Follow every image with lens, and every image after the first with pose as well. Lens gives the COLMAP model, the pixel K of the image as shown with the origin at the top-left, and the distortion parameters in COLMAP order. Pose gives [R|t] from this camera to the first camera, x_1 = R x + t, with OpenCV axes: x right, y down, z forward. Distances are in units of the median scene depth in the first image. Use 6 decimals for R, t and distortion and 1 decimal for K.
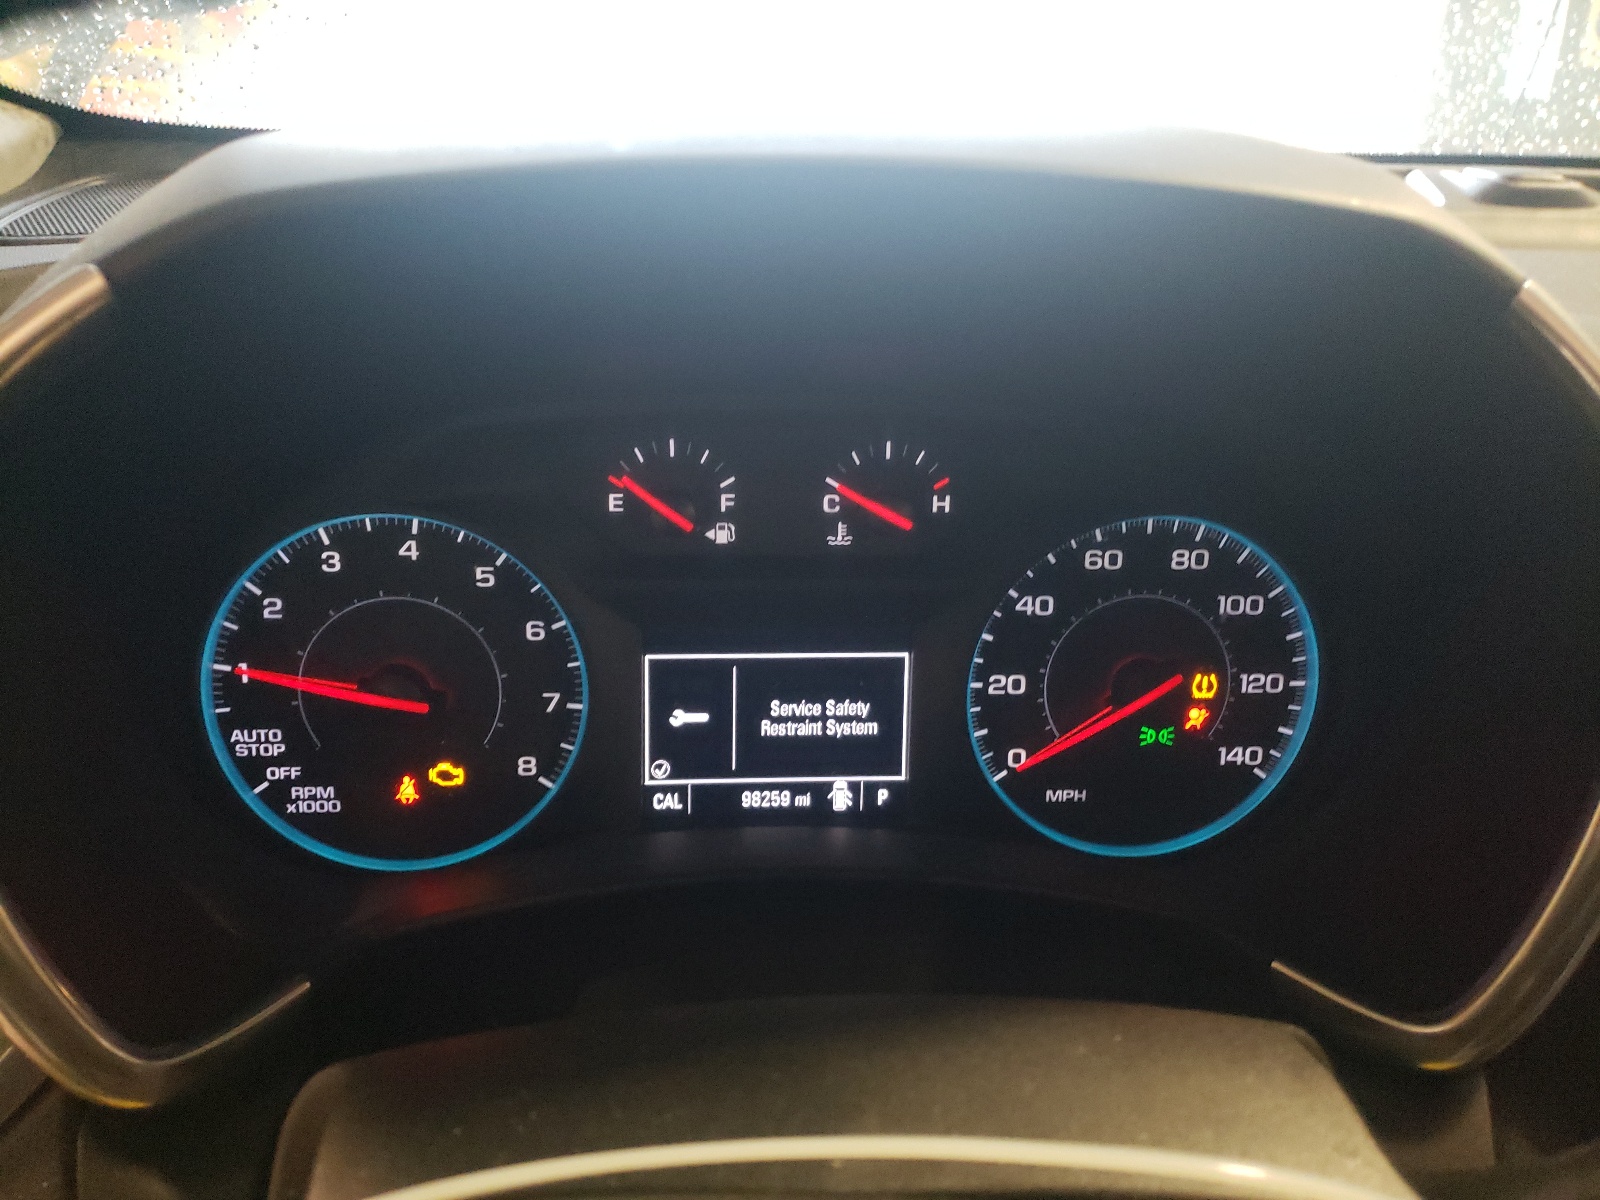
lens RADIAL K [[1207.5, 0, 801.2], [0, 1207.5, 597.8], [0, 0, 1]] dist [0.002694, -0.002085]
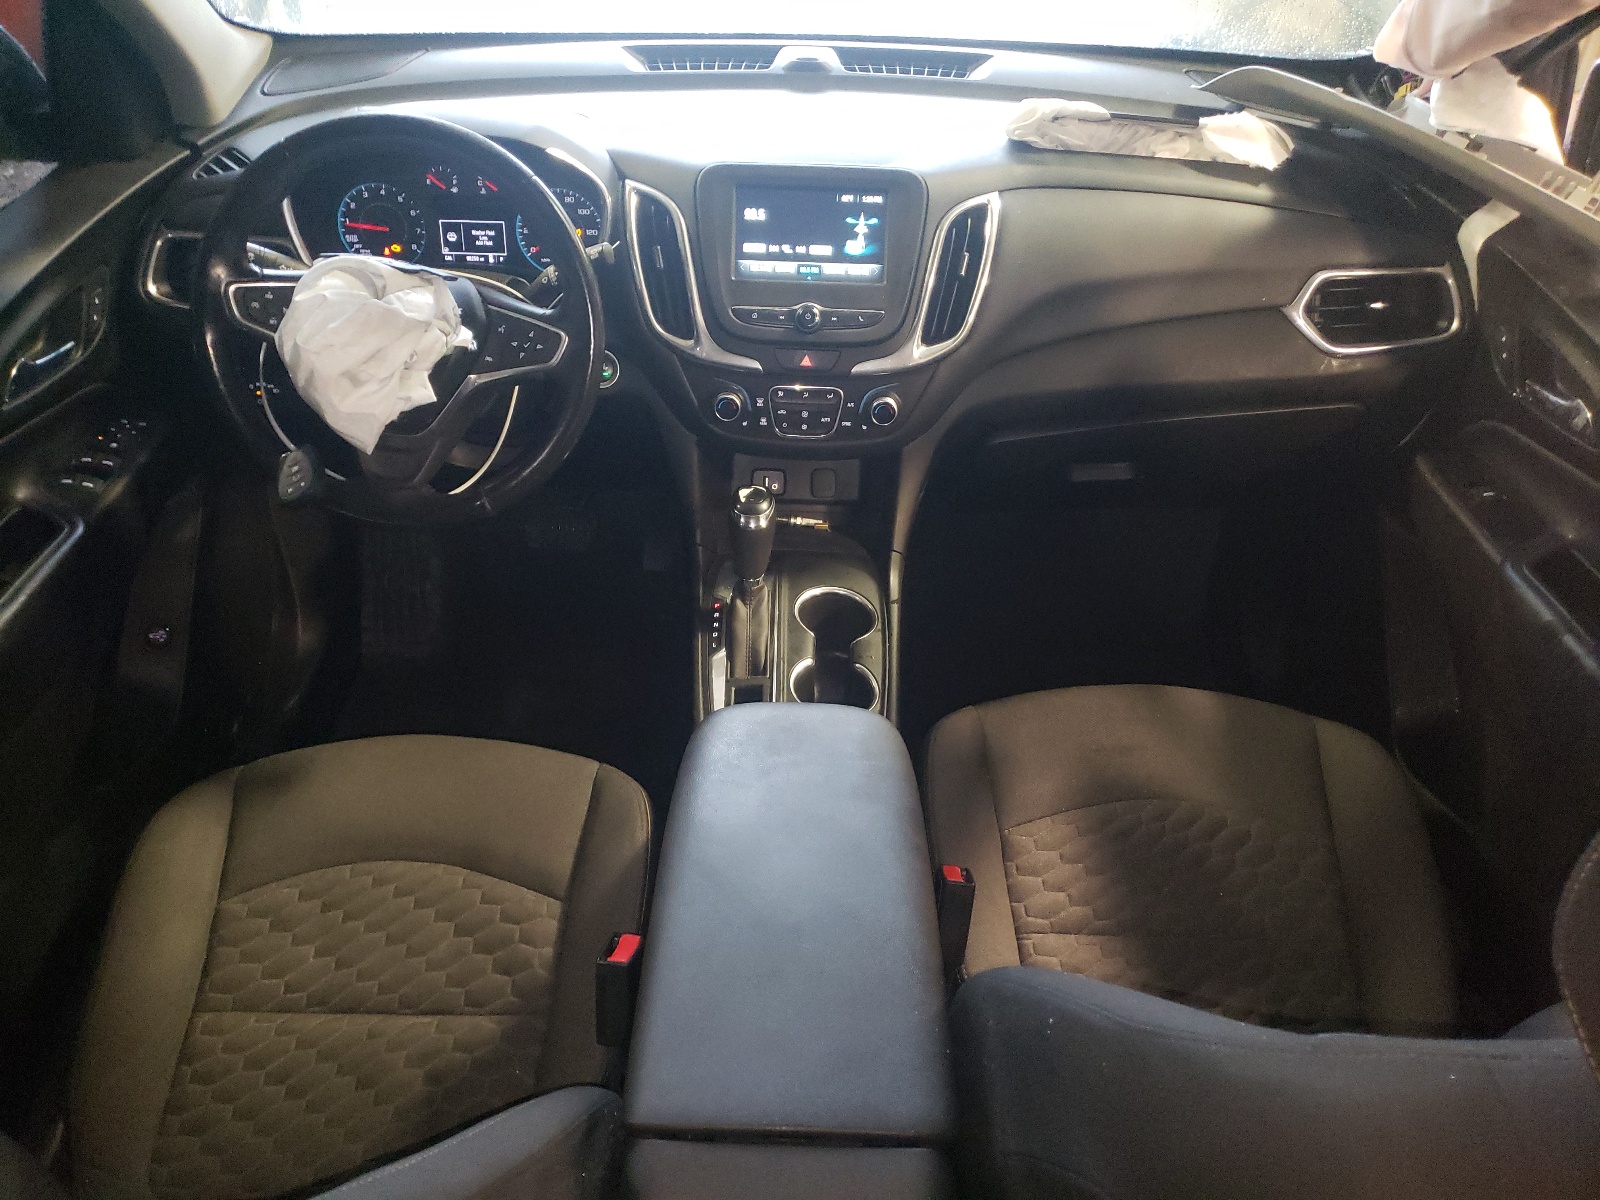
lens RADIAL K [[1207.5, 0, 799.3], [0, 1207.5, 601.6], [0, 0, 1]] dist [0.002694, -0.002085]
pose [[0.995767, 0.050426, -0.076844, 1.506025], [-0.028554, 0.964413, 0.262853, 0.186845], [0.087364, -0.259546, 0.961771, -3.275402]]
